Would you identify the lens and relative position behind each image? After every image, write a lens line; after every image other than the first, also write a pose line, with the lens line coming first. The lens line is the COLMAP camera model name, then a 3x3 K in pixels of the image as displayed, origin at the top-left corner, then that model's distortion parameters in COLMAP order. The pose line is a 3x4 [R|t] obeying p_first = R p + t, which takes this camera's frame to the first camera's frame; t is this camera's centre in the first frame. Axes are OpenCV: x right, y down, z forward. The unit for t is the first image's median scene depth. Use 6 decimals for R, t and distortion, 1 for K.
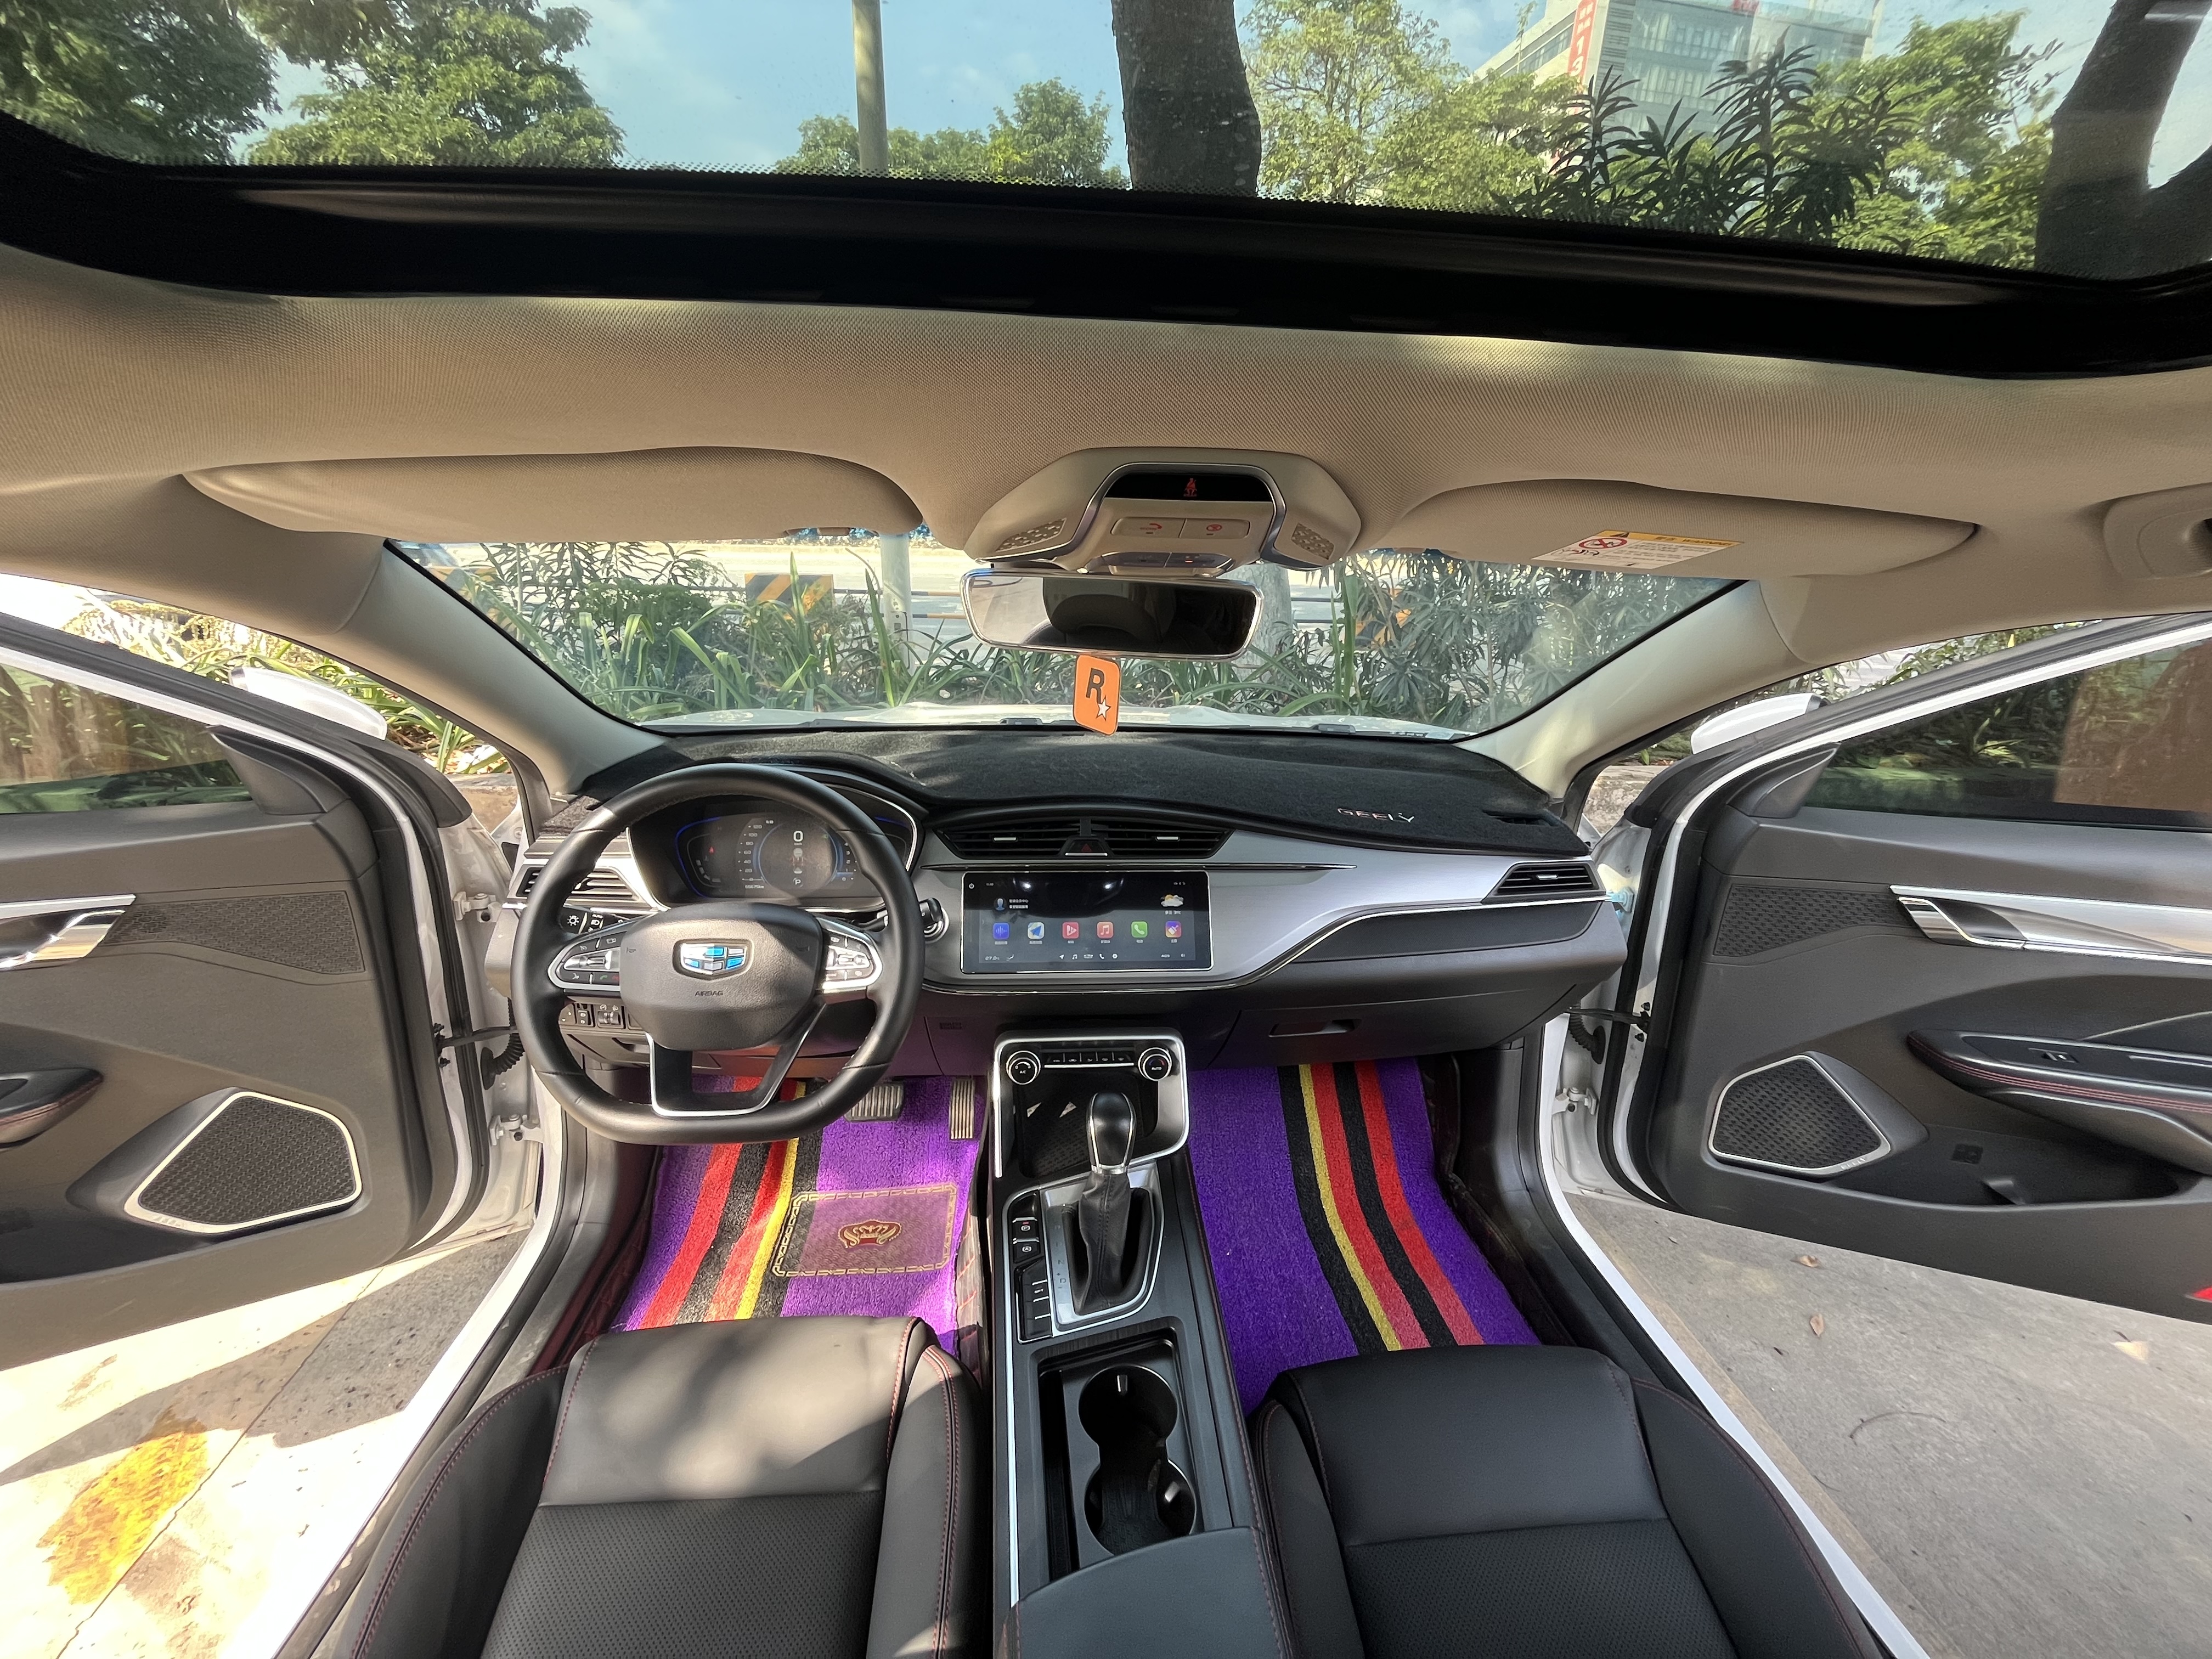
lens RADIAL K [[887.6, 0, 1108.4], [0, 887.6, 822.4], [0, 0, 1]] dist [-0.004391, -0.000358]
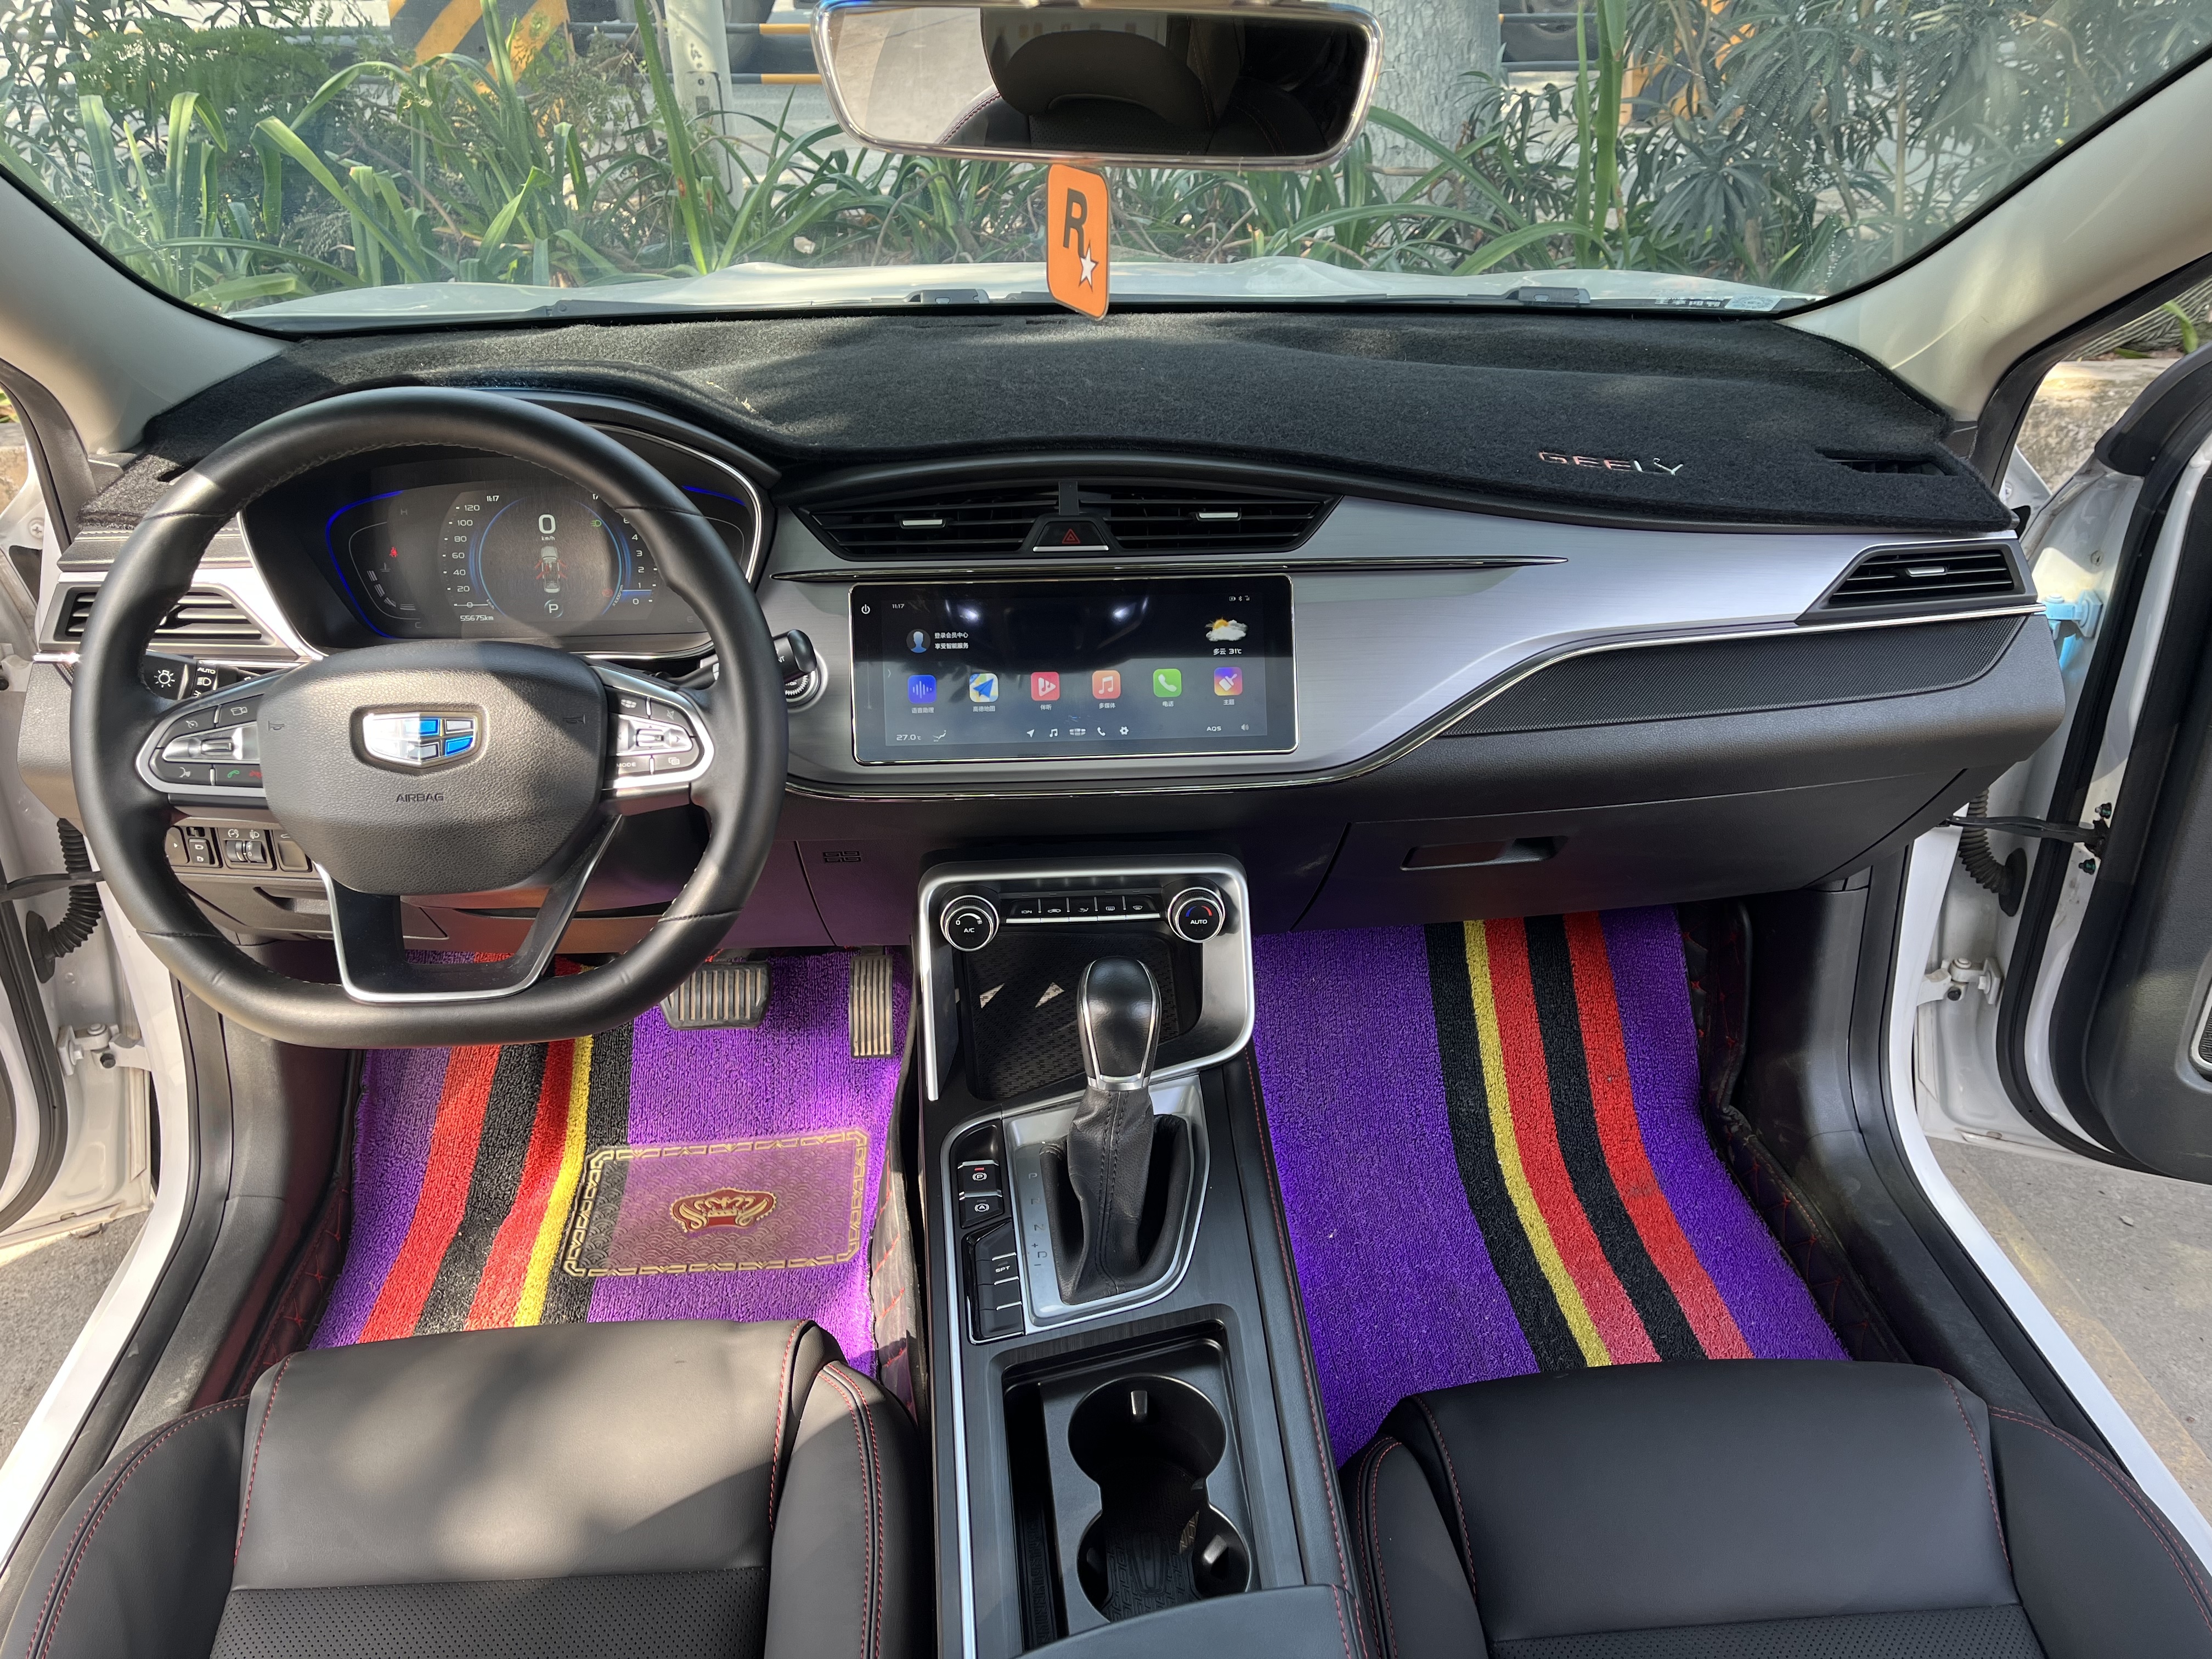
lens RADIAL K [[1681.3, 0, 1092.5], [0, 1681.3, 844.0], [0, 0, 1]] dist [0.062337, -0.081519]
pose [[0.999477, -0.014516, -0.028884, 0.014968], [0.019966, 0.979910, 0.198437, 0.008045], [0.025424, -0.198910, 0.979688, -0.057025]]
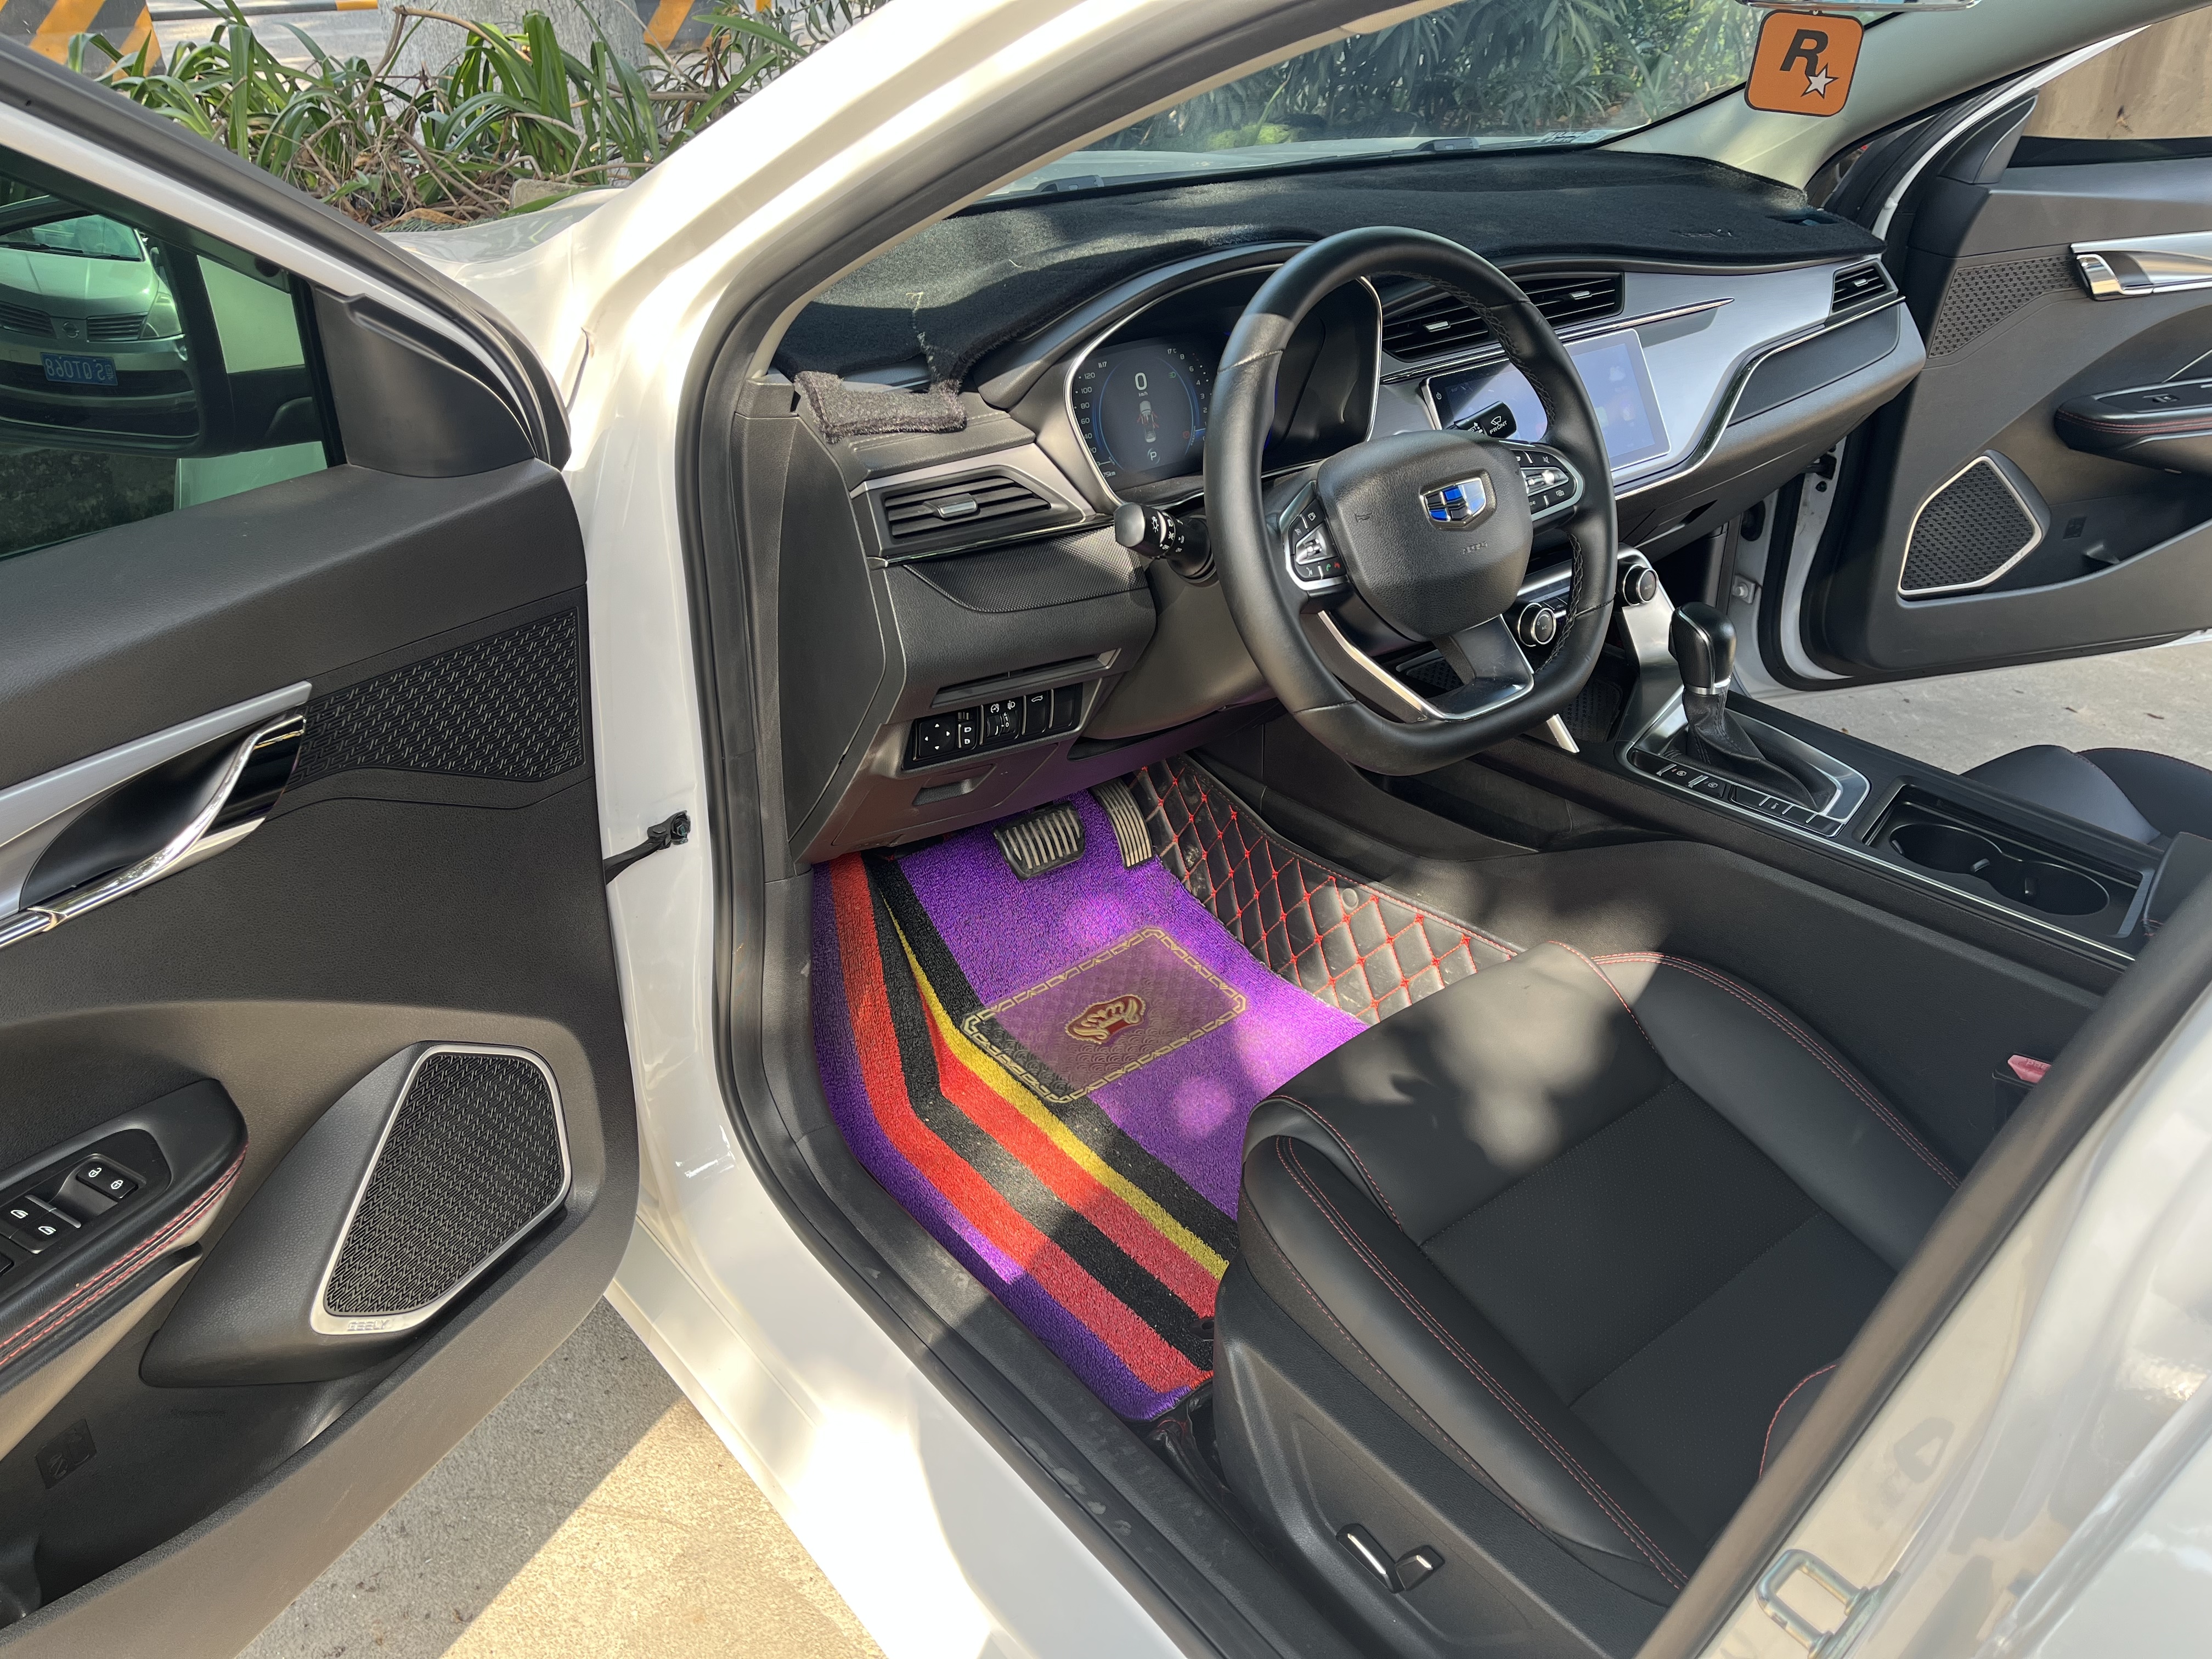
lens RADIAL K [[1681.3, 0, 1086.4], [0, 1681.3, 837.6], [0, 0, 1]] dist [0.062337, -0.081519]
pose [[0.817988, -0.296140, 0.493150, -1.039696], [0.175620, 0.944936, 0.276139, -0.015874], [-0.547771, -0.139271, 0.824955, -0.007315]]
